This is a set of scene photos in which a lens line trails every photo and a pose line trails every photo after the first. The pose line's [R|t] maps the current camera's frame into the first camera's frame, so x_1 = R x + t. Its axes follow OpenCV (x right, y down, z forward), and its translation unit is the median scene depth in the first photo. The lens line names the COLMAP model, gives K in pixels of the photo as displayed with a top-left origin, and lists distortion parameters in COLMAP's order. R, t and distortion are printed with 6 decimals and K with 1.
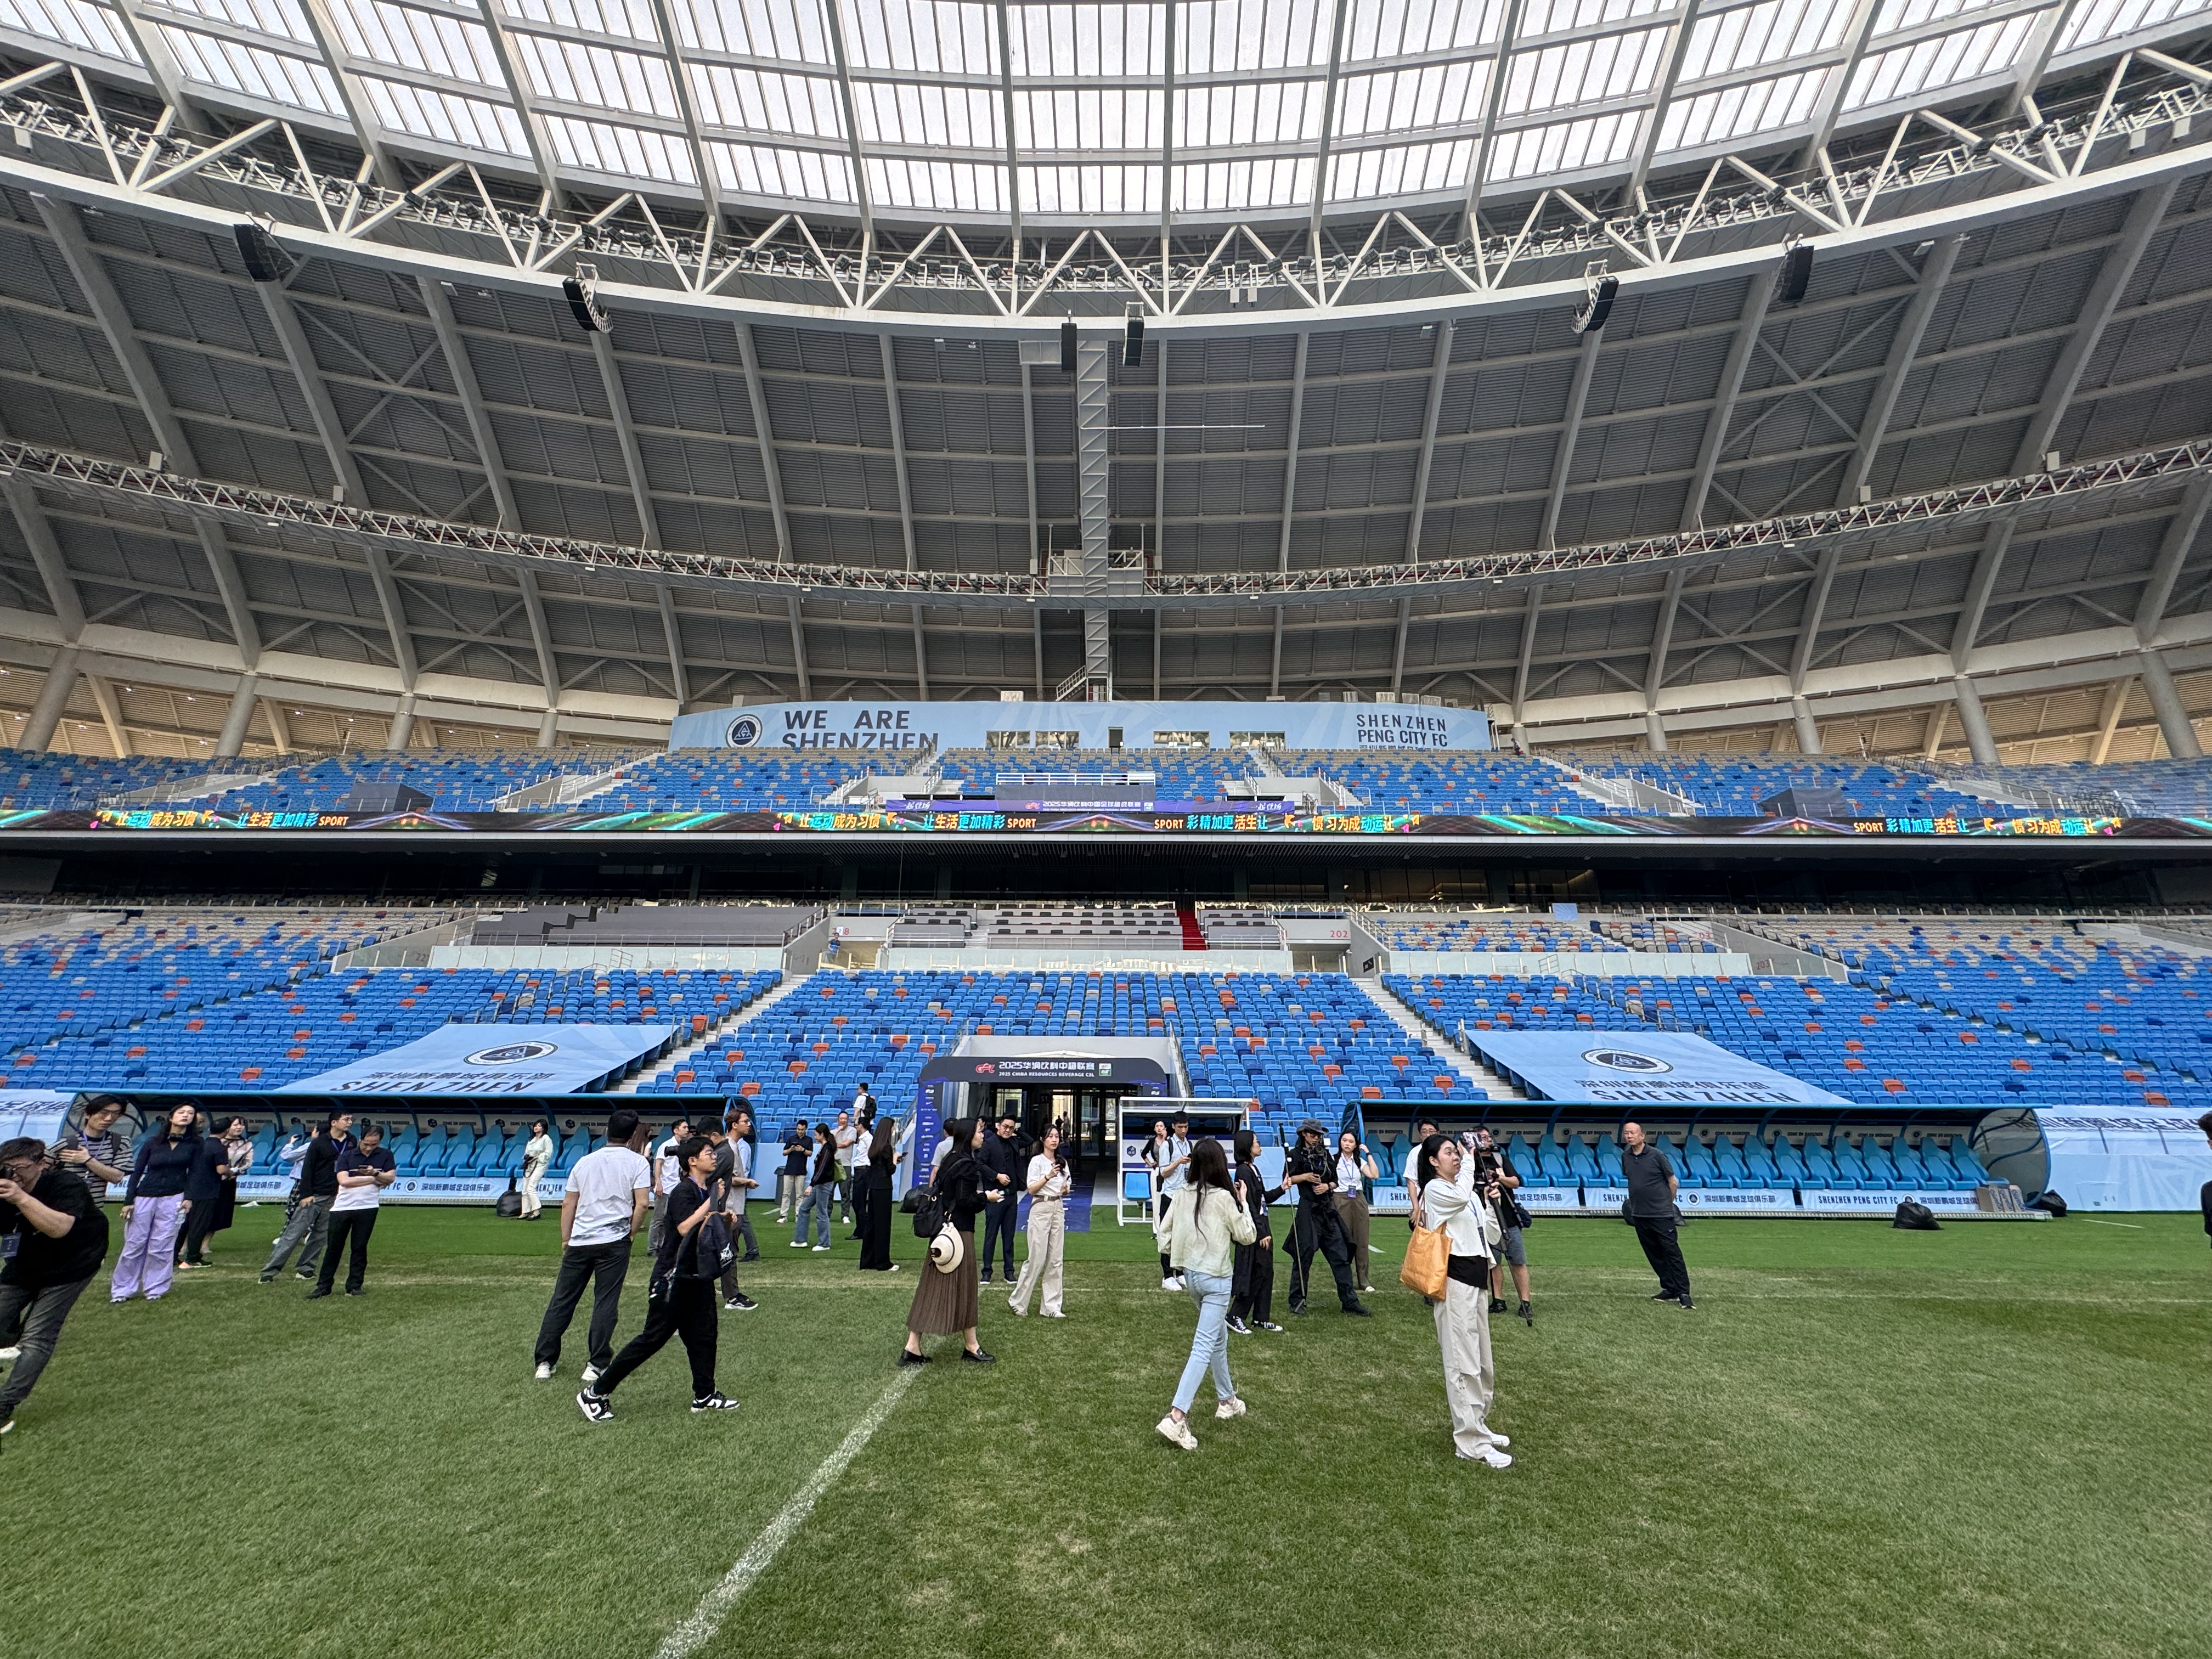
lens RADIAL K [[889.8, 0, 1109.1], [0, 889.8, 828.0], [0, 0, 1]] dist [-0.001599, 0.000027]
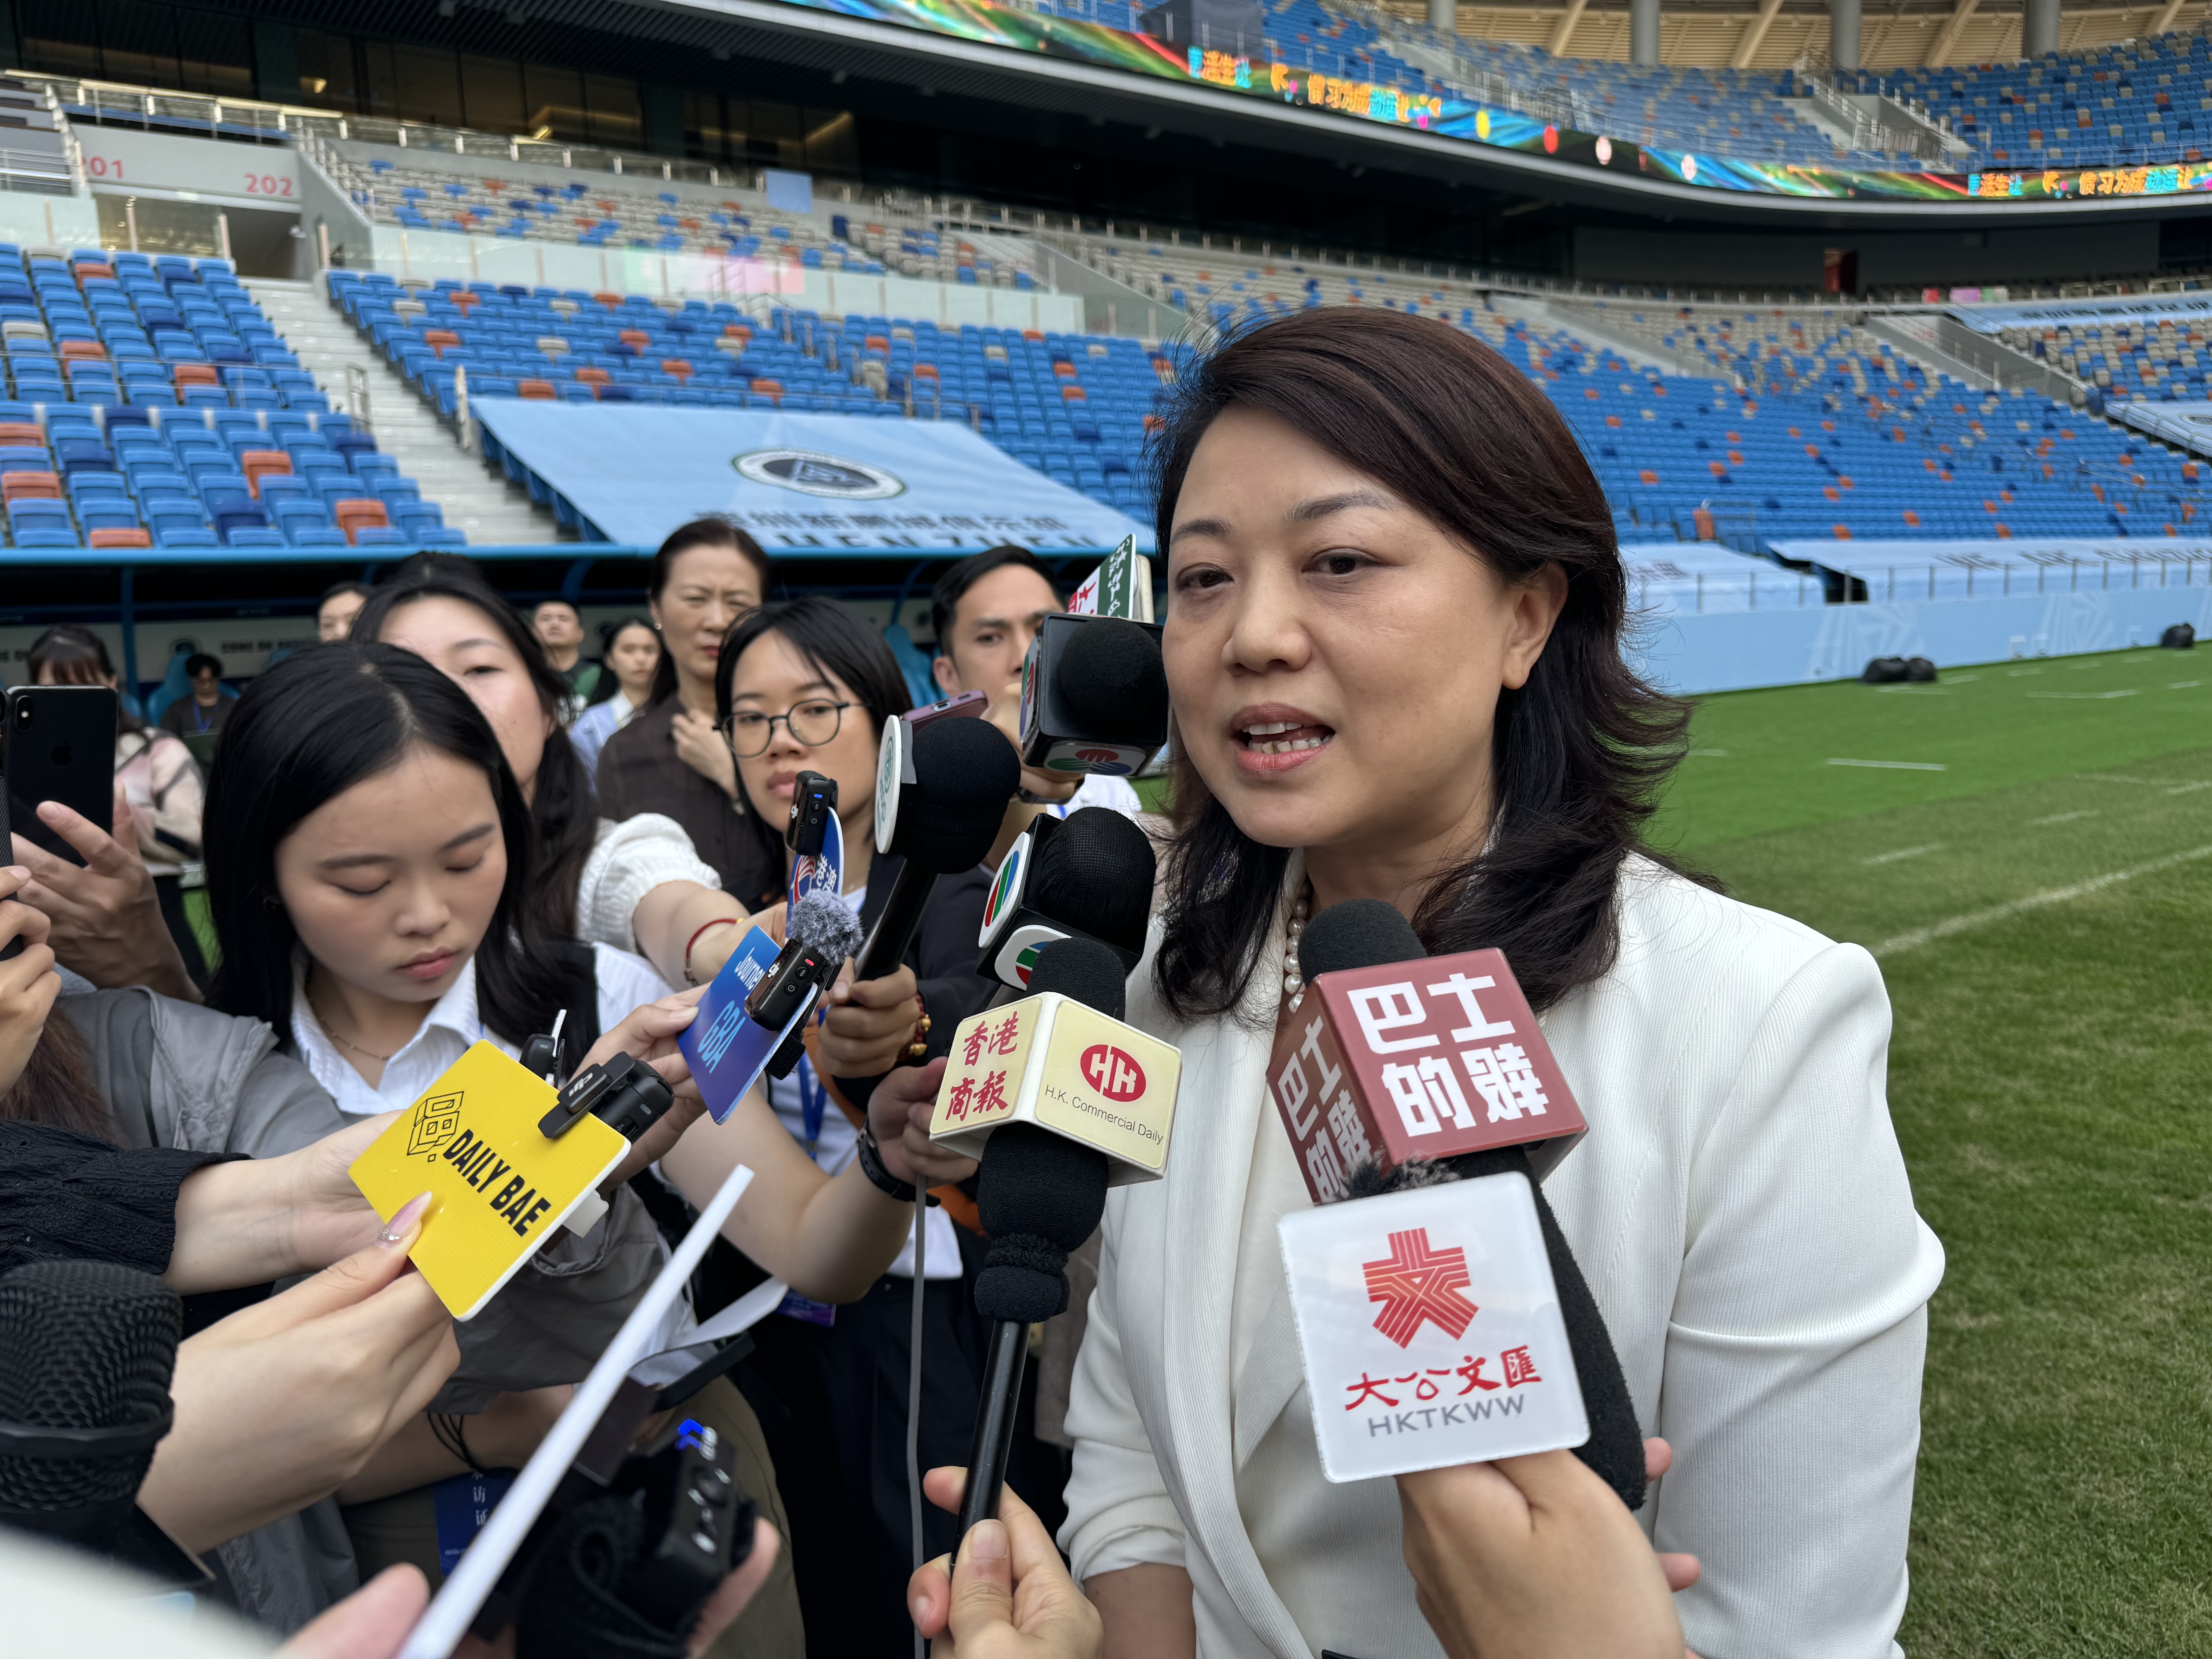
lens RADIAL K [[1576.6, 0, 1113.2], [0, 1576.6, 830.8], [0, 0, 1]] dist [0.004245, -0.000485]
pose [[0.806472, -0.120921, 0.578776, 0.127203], [-0.145376, 0.908264, 0.392328, 0.053562], [-0.573122, -0.400542, 0.714911, 0.156165]]
